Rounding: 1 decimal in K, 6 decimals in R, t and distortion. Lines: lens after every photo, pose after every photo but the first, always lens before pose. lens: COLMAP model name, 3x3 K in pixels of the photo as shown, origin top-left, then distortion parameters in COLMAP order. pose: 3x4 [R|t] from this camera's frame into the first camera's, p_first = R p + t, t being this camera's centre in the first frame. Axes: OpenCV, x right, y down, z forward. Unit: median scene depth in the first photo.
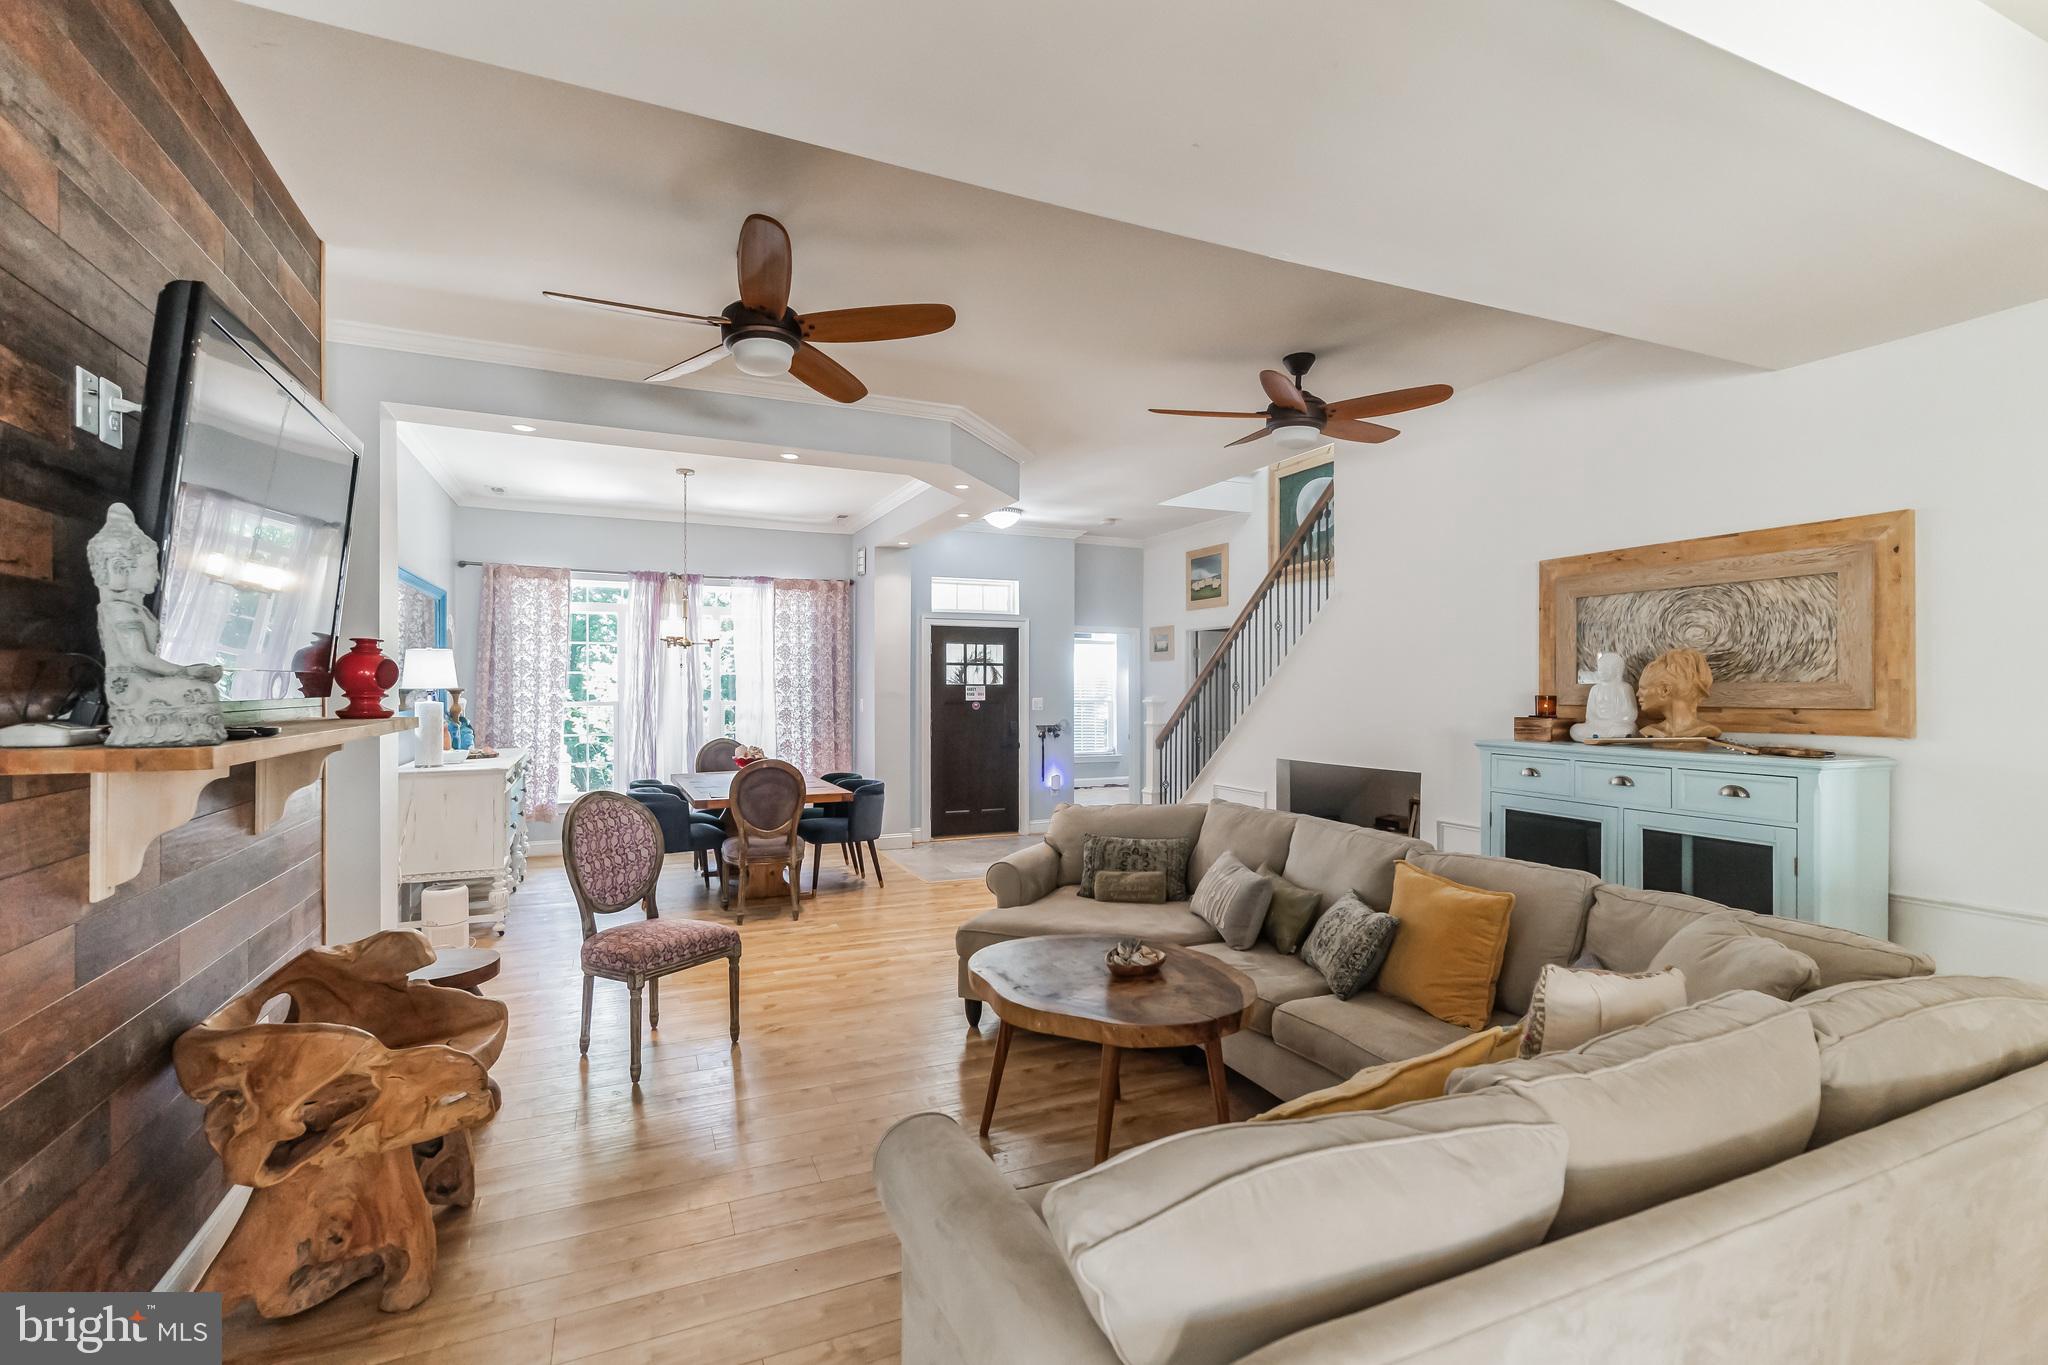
lens RADIAL K [[905.8, 0, 1030.8], [0, 905.8, 673.2], [0, 0, 1]] dist [0.008886, 0.000046]
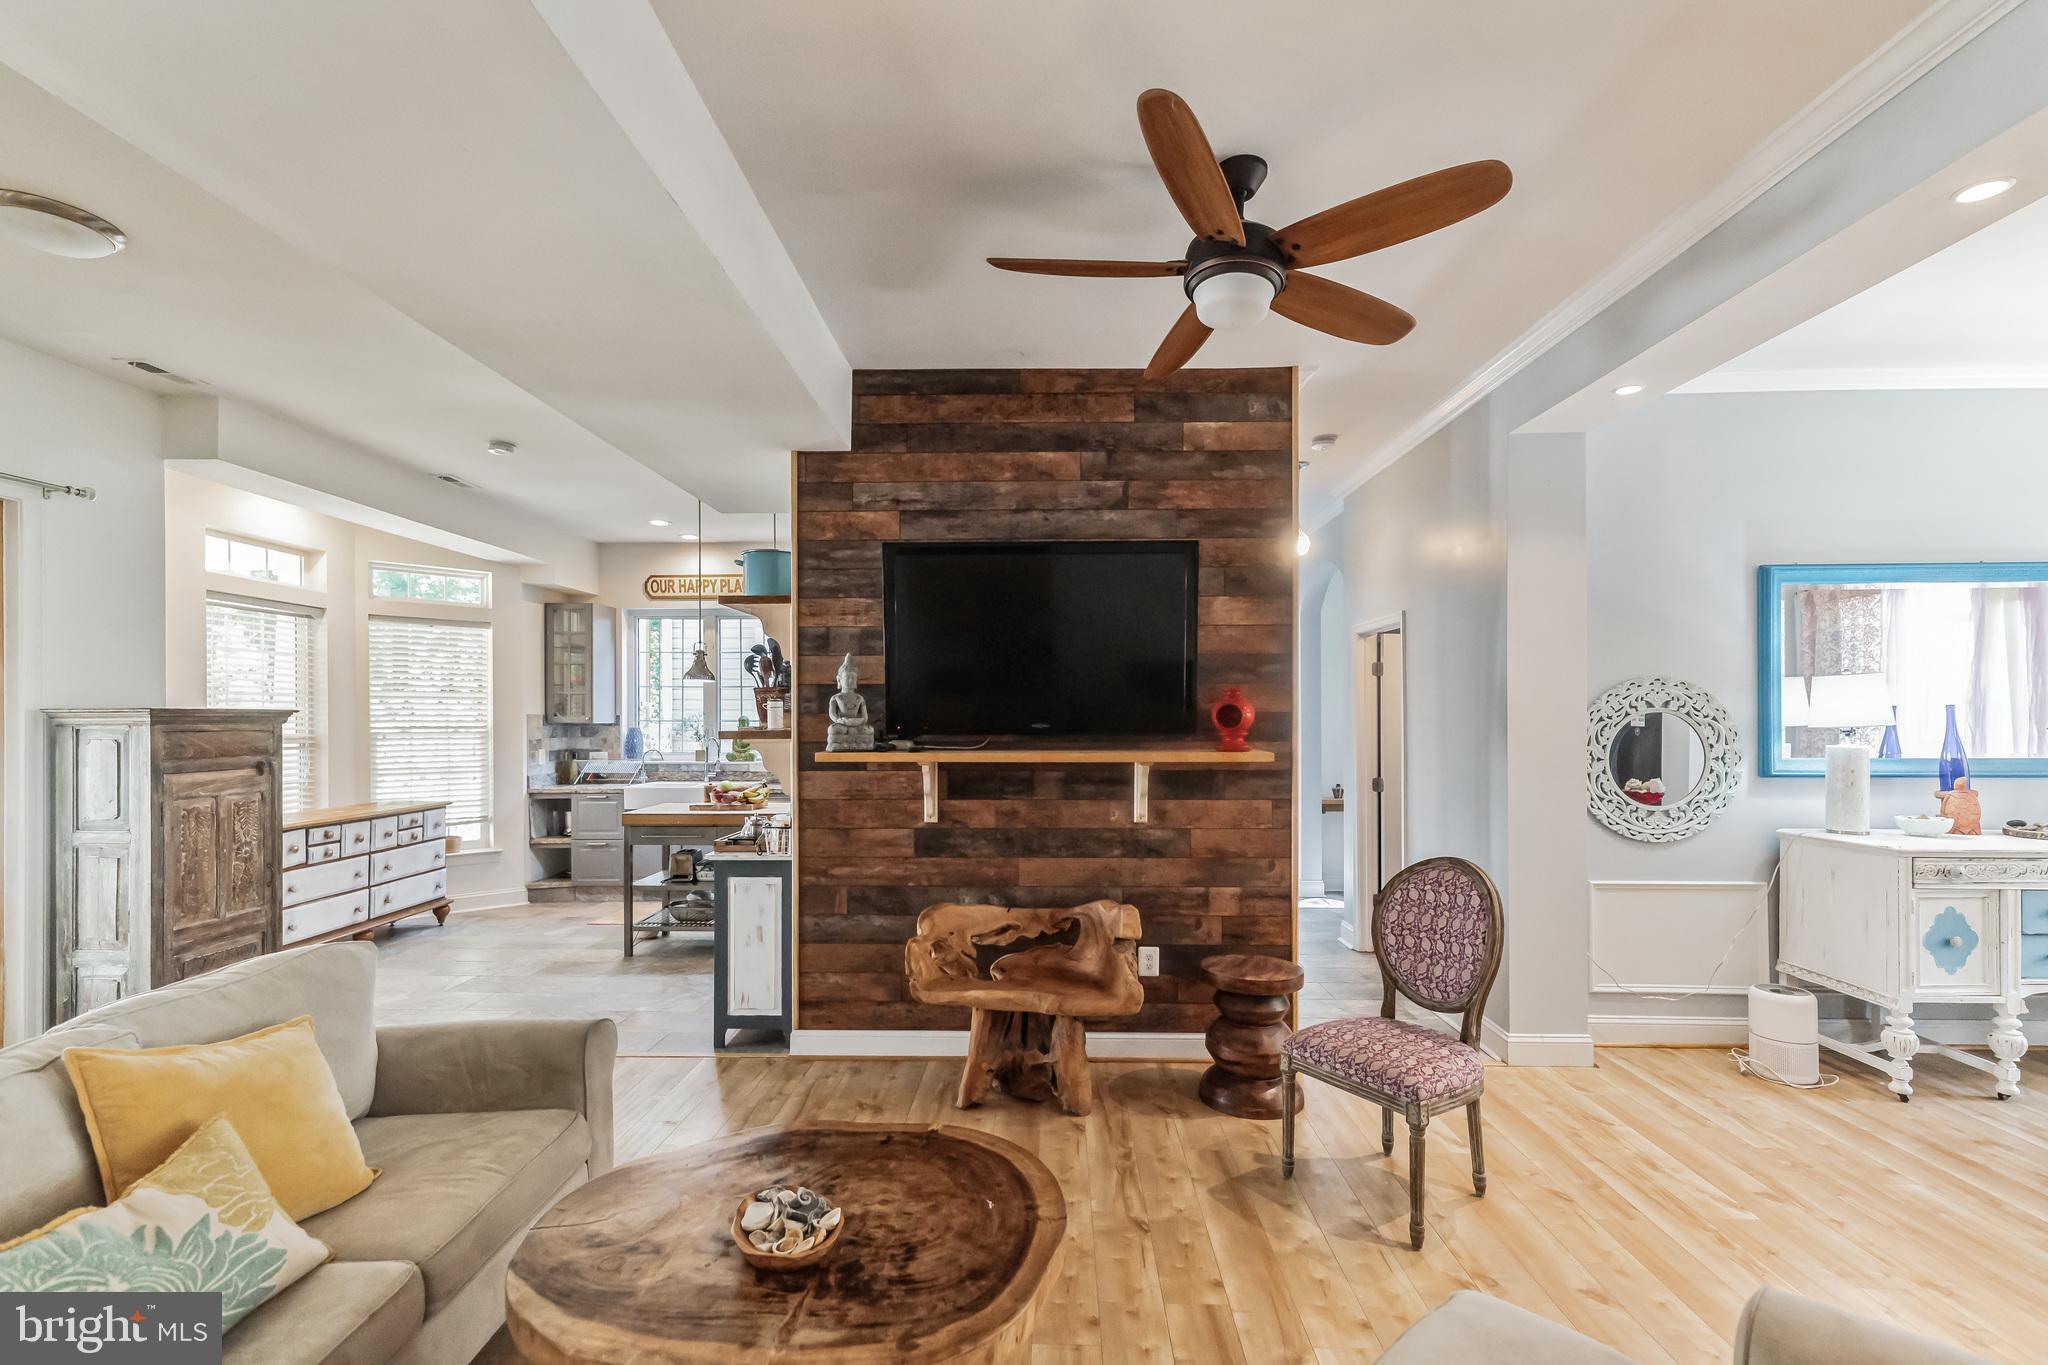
lens RADIAL K [[902.9, 0, 1030.2], [0, 902.9, 718.7], [0, 0, 1]] dist [0.005628, -0.000078]
pose [[-0.434776, 0.001616, -0.900537, 0.402449], [0.020045, 0.999768, -0.007883, 0.006609], [0.900316, -0.021479, -0.434707, 1.014564]]
